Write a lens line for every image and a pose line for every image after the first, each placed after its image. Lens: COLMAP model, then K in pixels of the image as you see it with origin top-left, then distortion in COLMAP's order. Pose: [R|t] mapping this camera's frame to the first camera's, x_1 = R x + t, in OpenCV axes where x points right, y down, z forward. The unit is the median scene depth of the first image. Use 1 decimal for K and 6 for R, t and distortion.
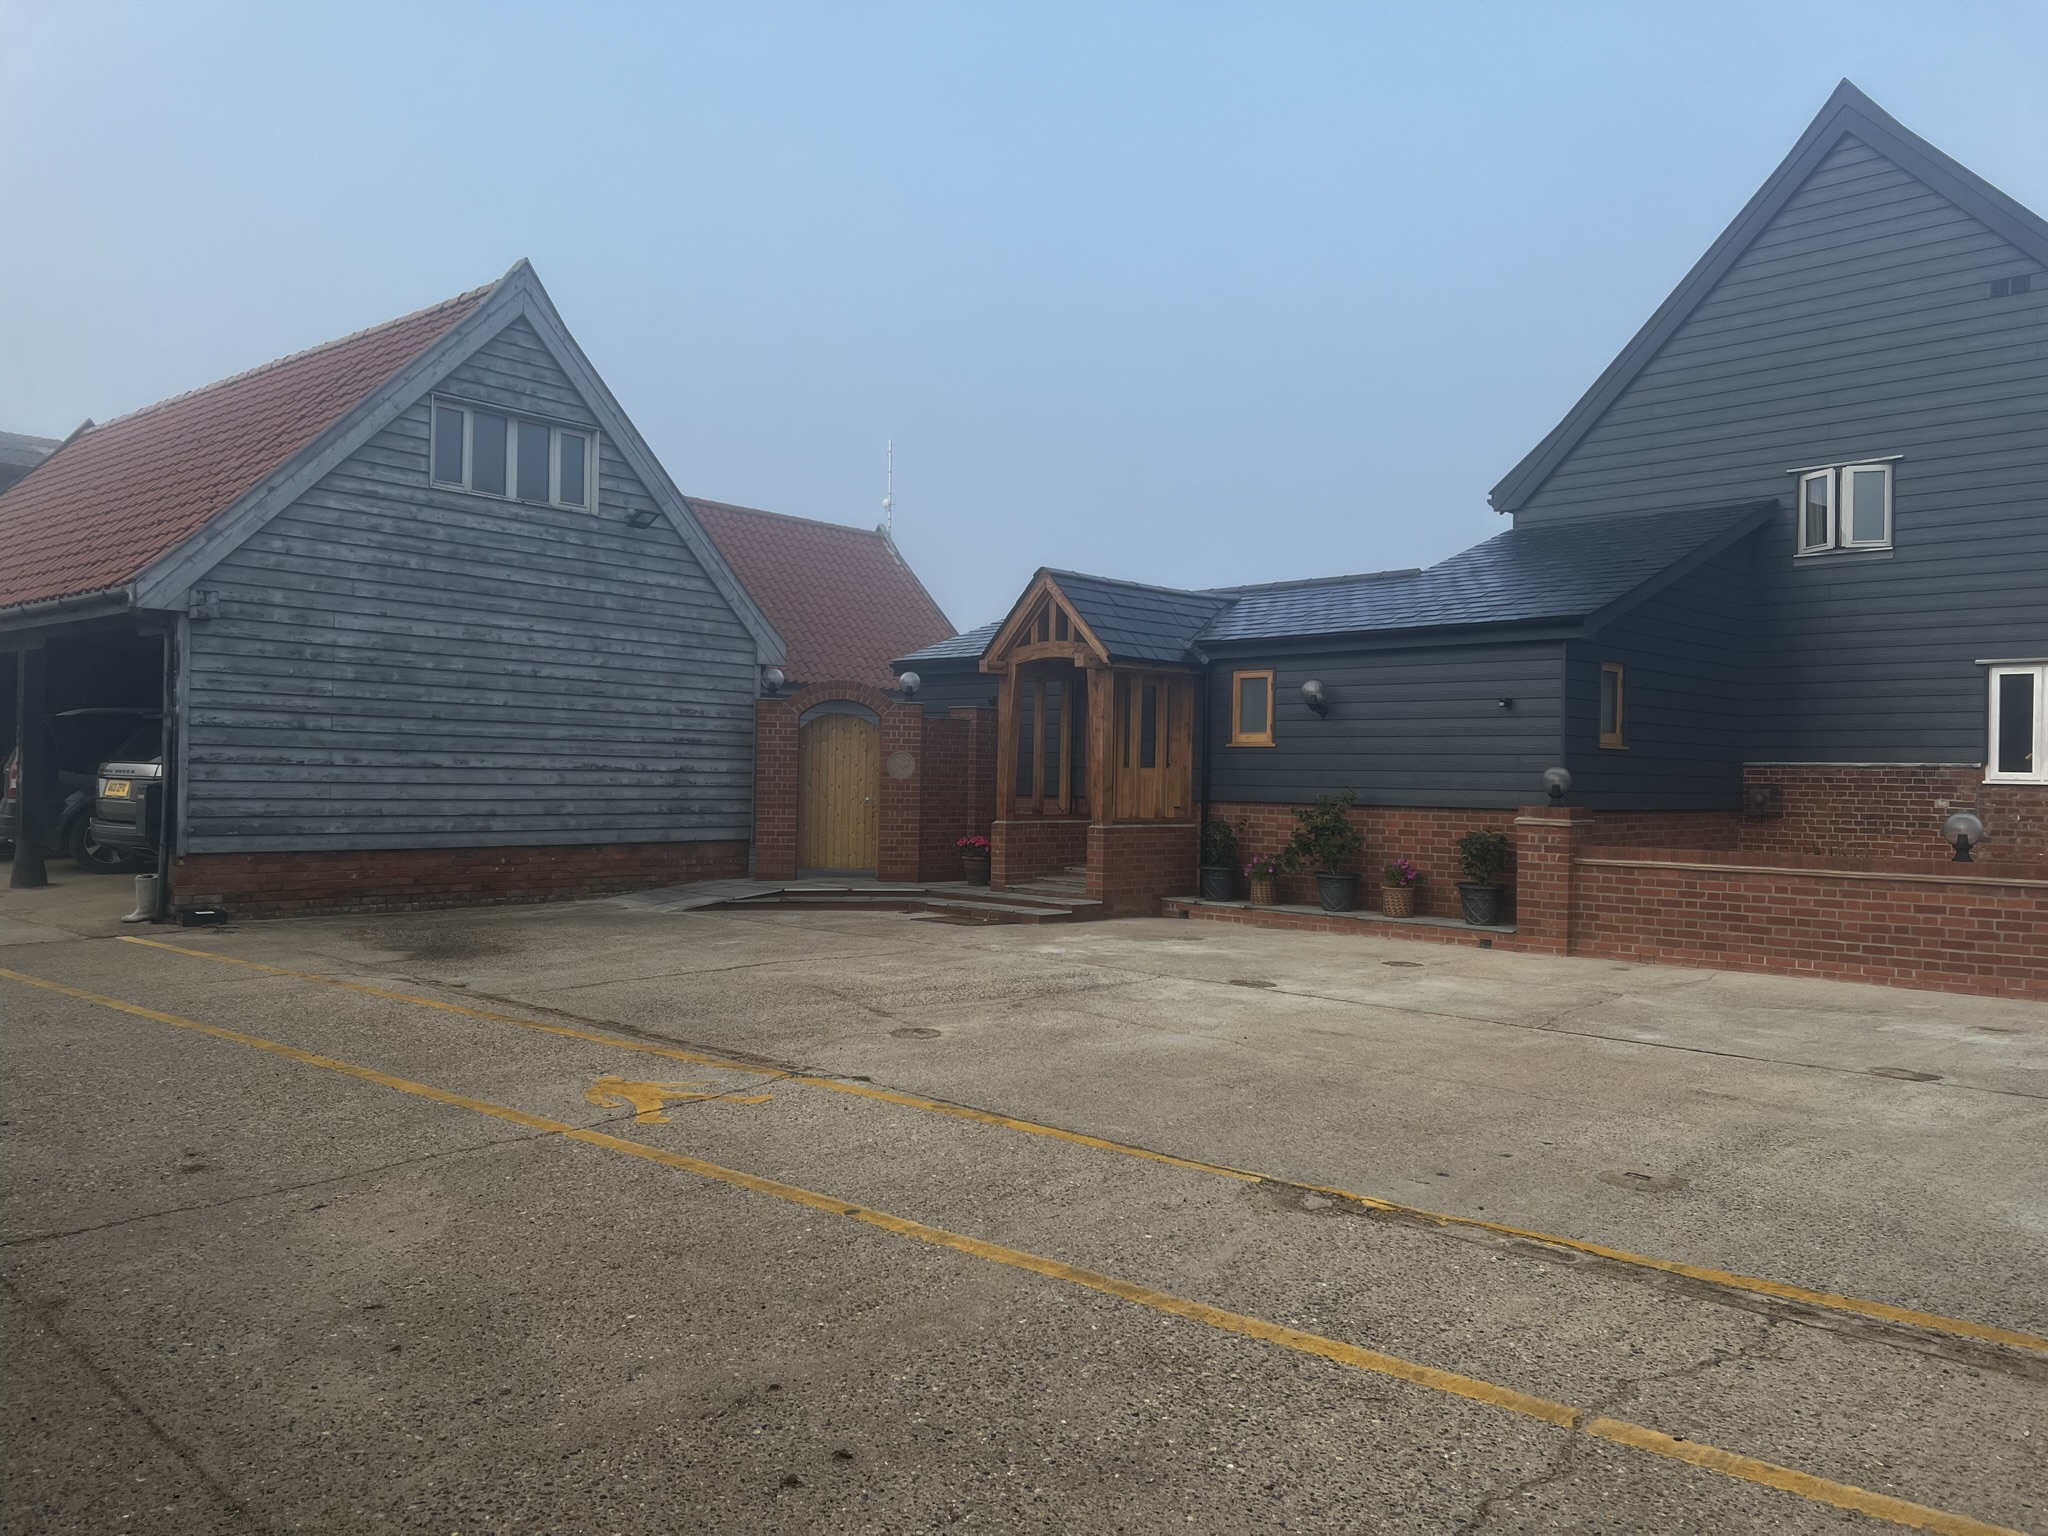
lens RADIAL K [[1522.5, 0, 1022.8], [0, 1522.5, 749.6], [0, 0, 1]] dist [0.061709, -0.071004]
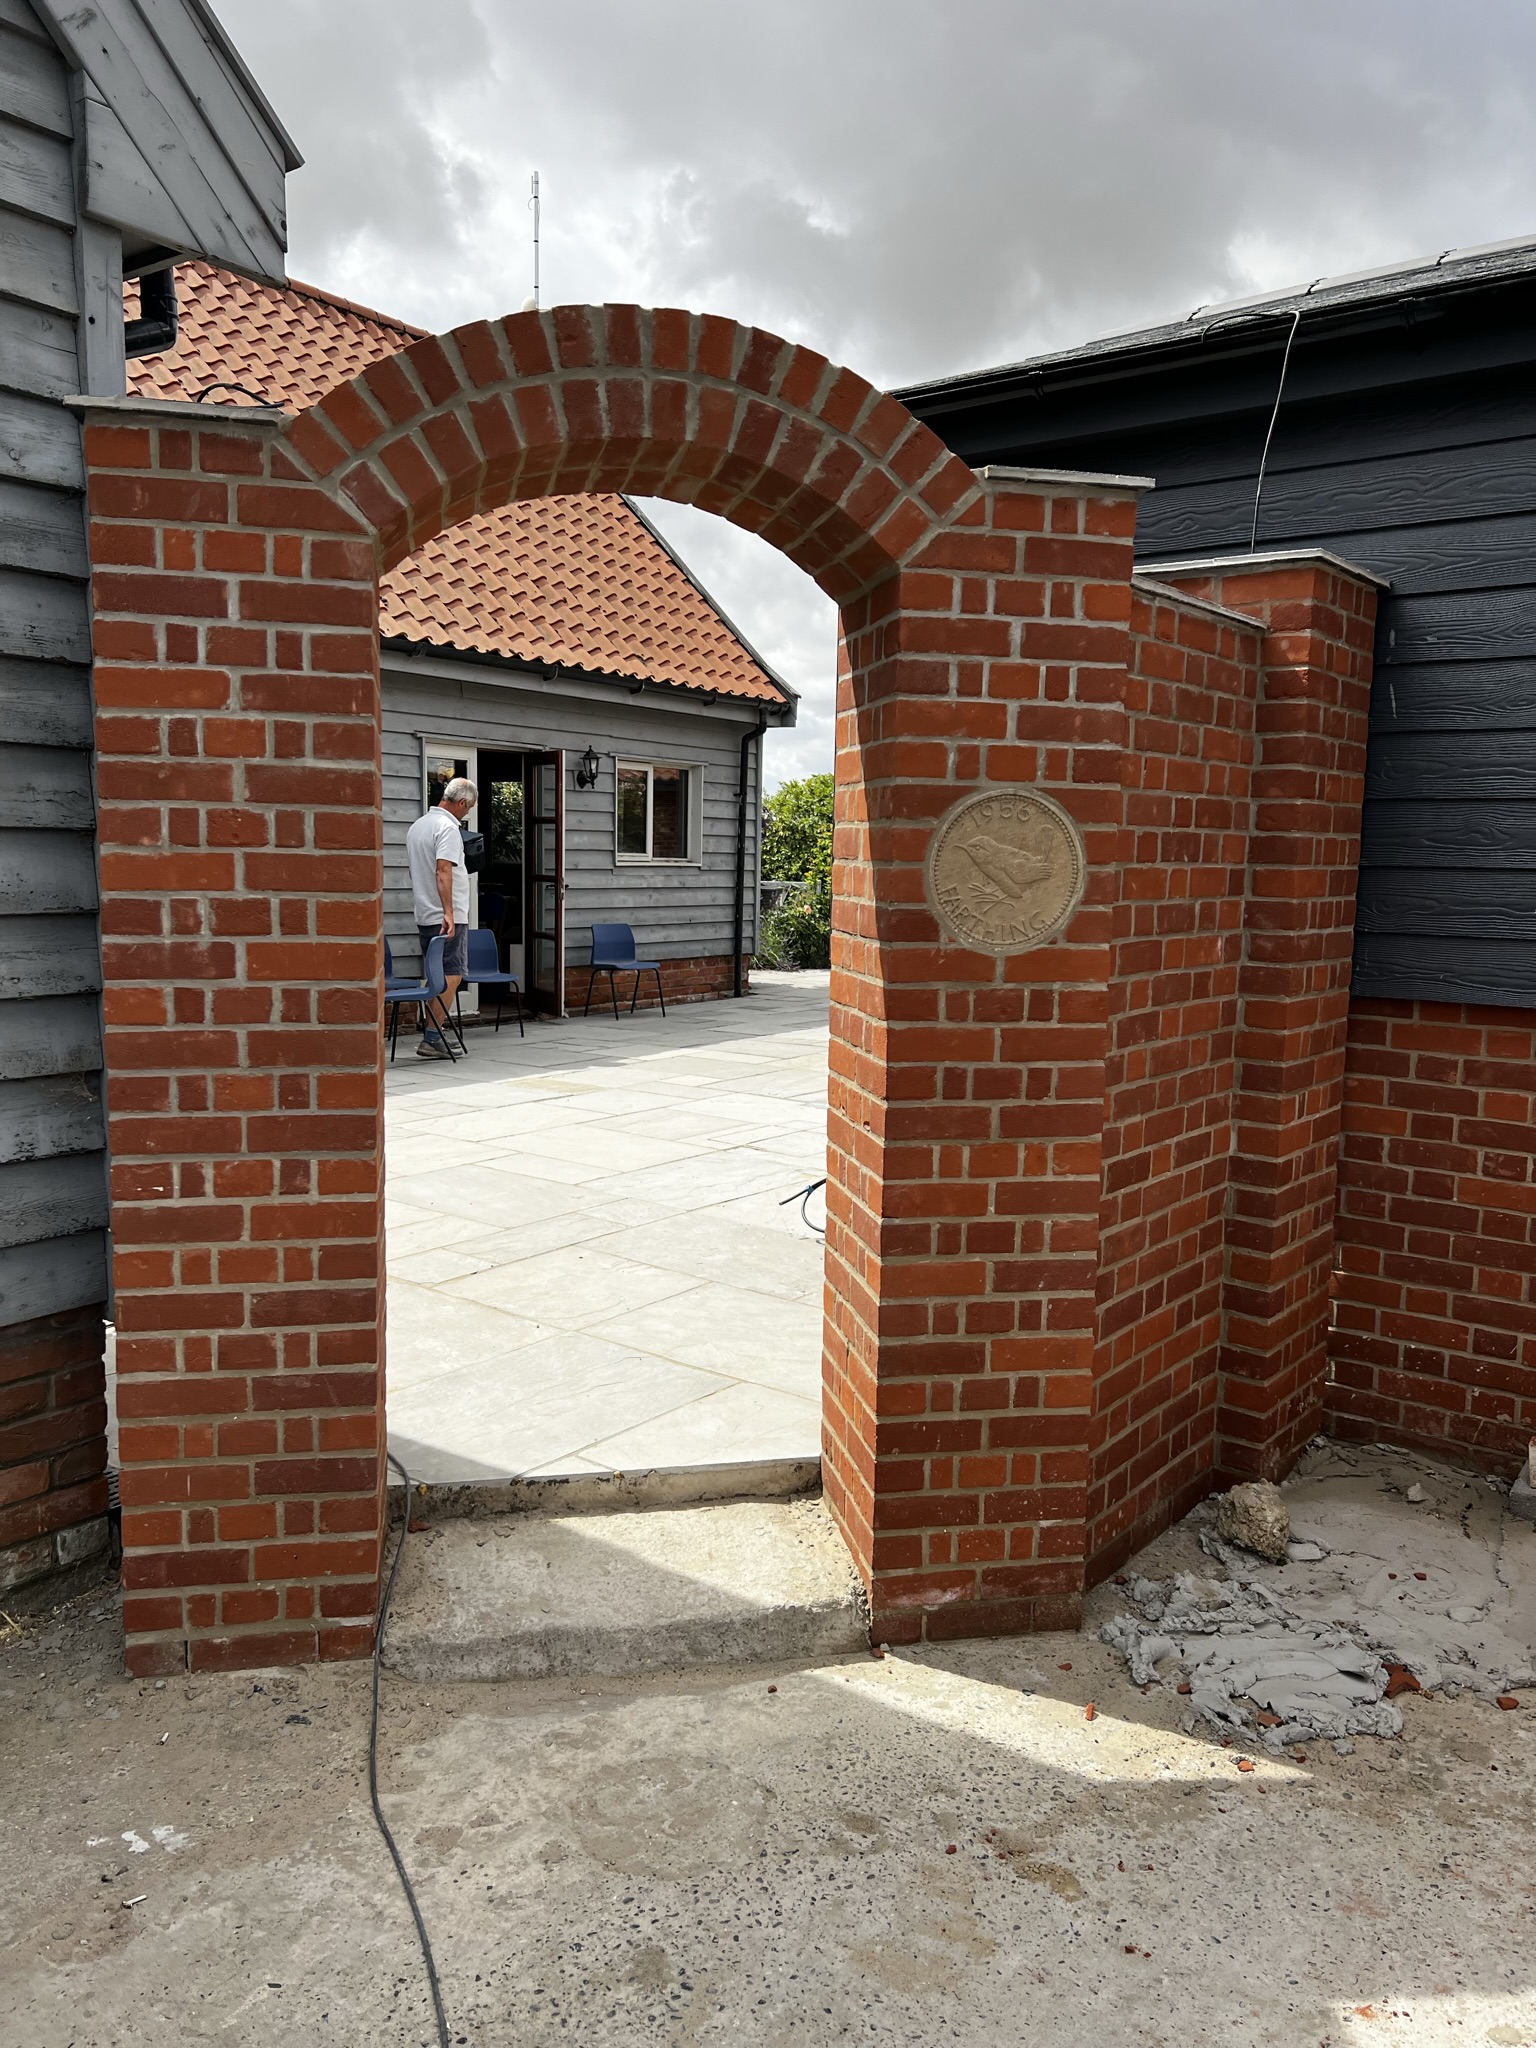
lens RADIAL K [[1522.5, 0, 762.1], [0, 1522.5, 1017.2], [0, 0, 1]] dist [0.061709, -0.071004]
pose [[0.994223, -0.009270, 0.106934, -0.158779], [-0.004522, 0.991761, 0.128020, 0.006193], [-0.107239, -0.127764, 0.985990, 1.061631]]
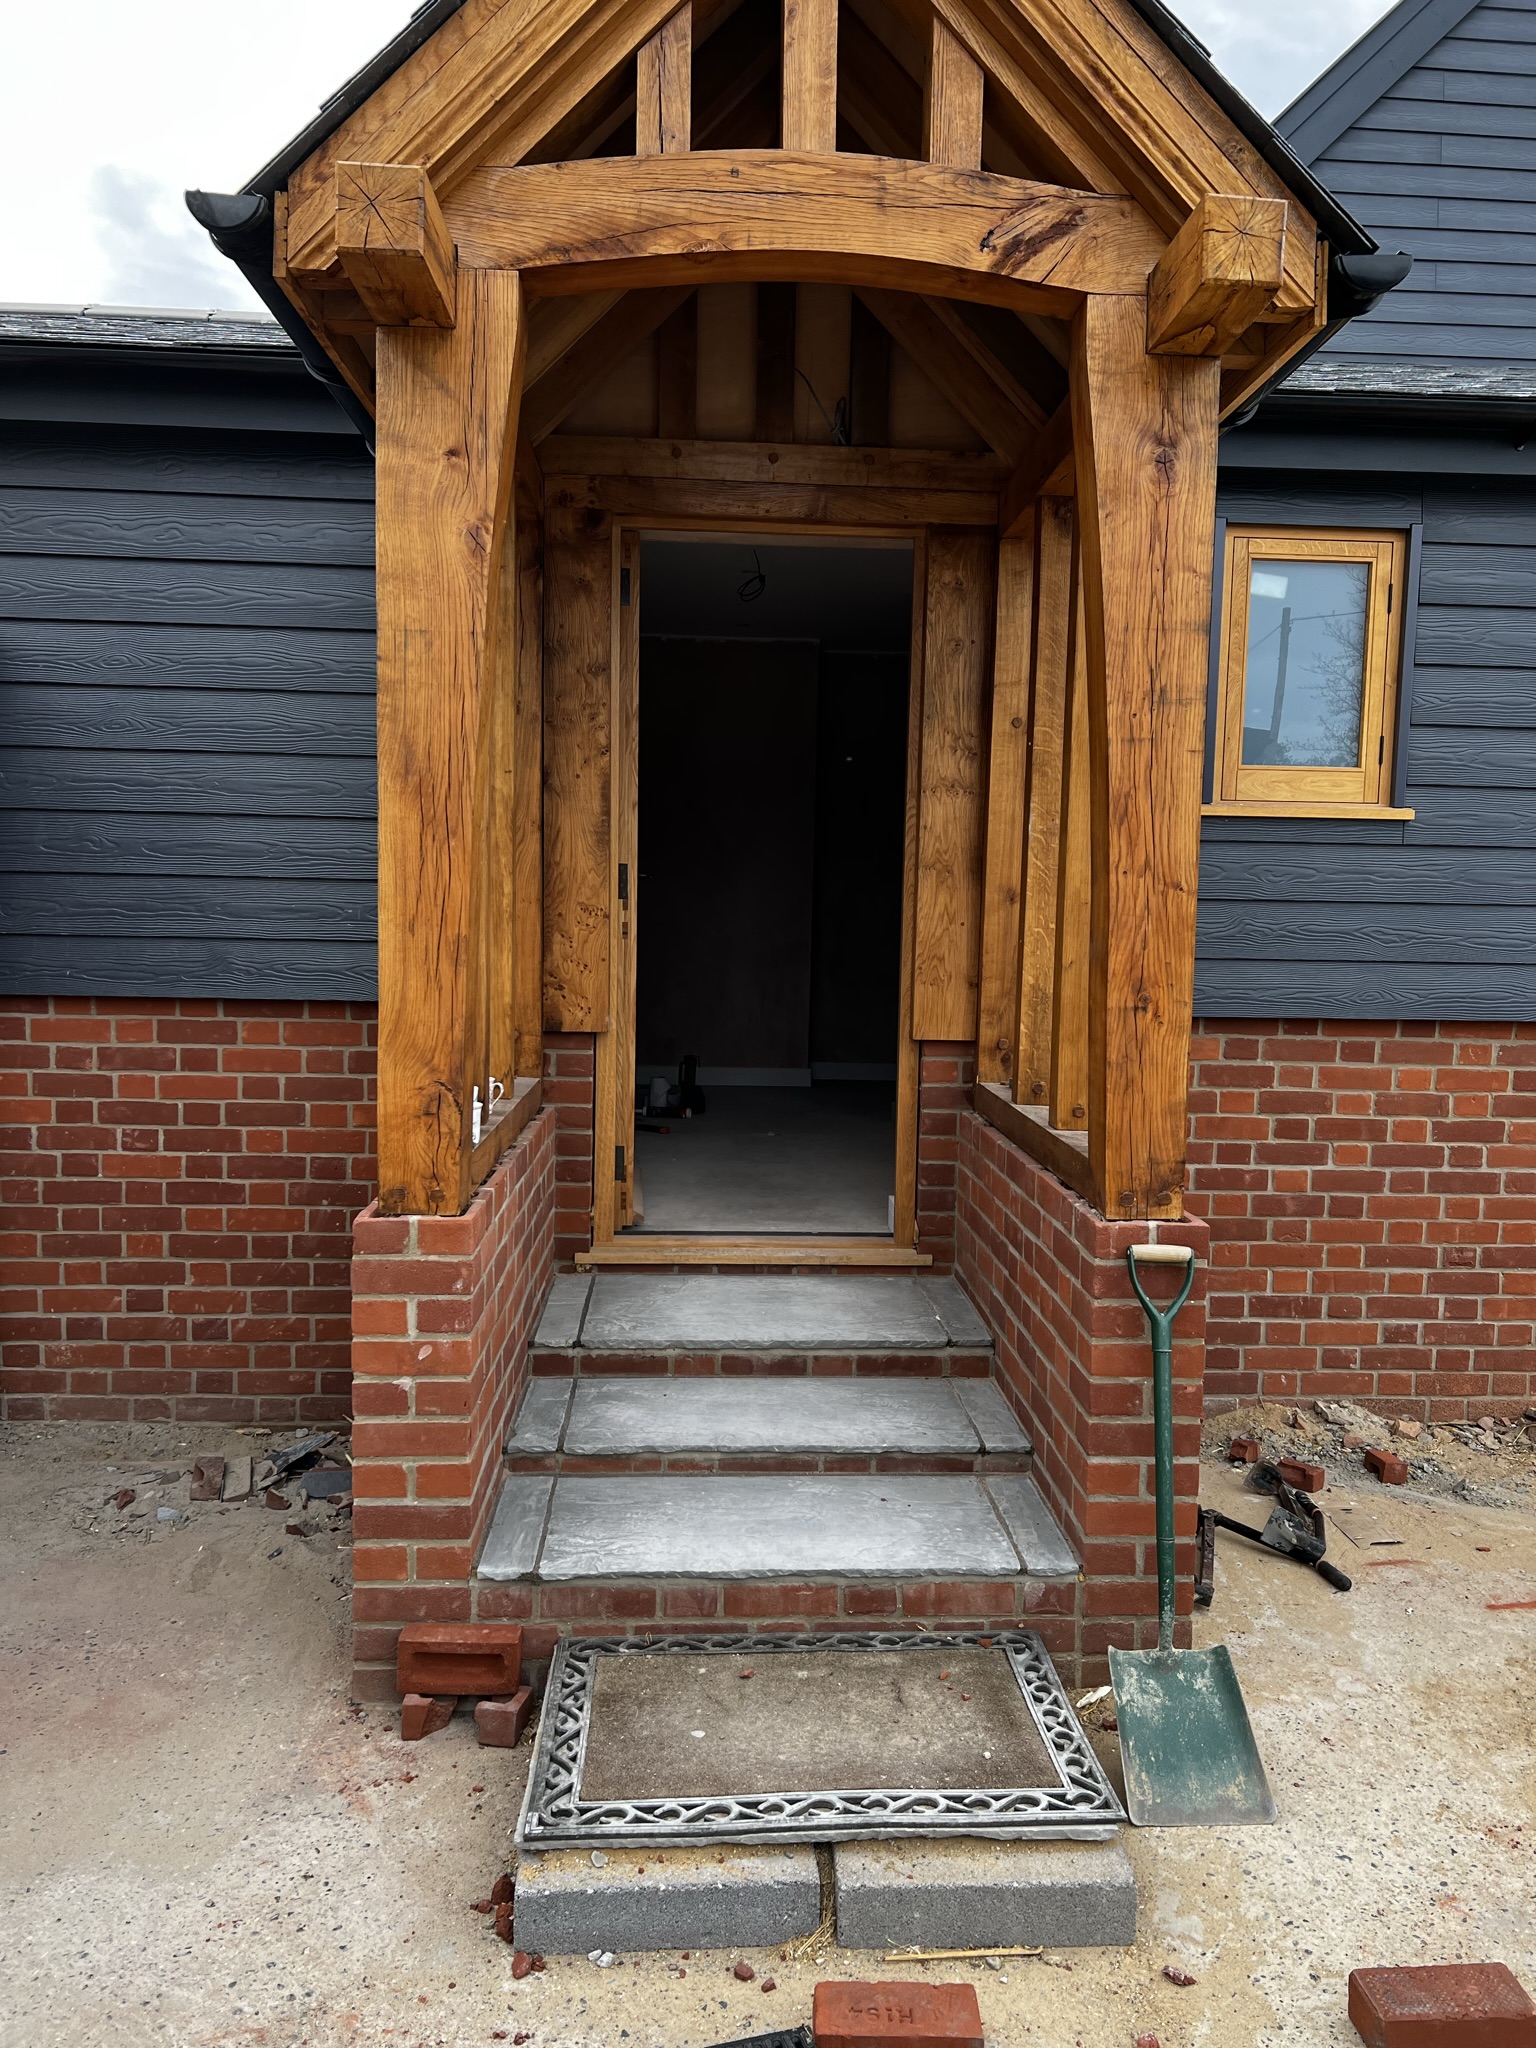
lens RADIAL K [[1522.5, 0, 784.1], [0, 1522.5, 1024.0], [0, 0, 1]] dist [0.061709, -0.071004]
pose [[0.670189, -0.066195, 0.739233, -0.135498], [-0.023548, 0.993617, 0.110322, 0.007338], [-0.741817, -0.091344, 0.664352, 1.014195]]
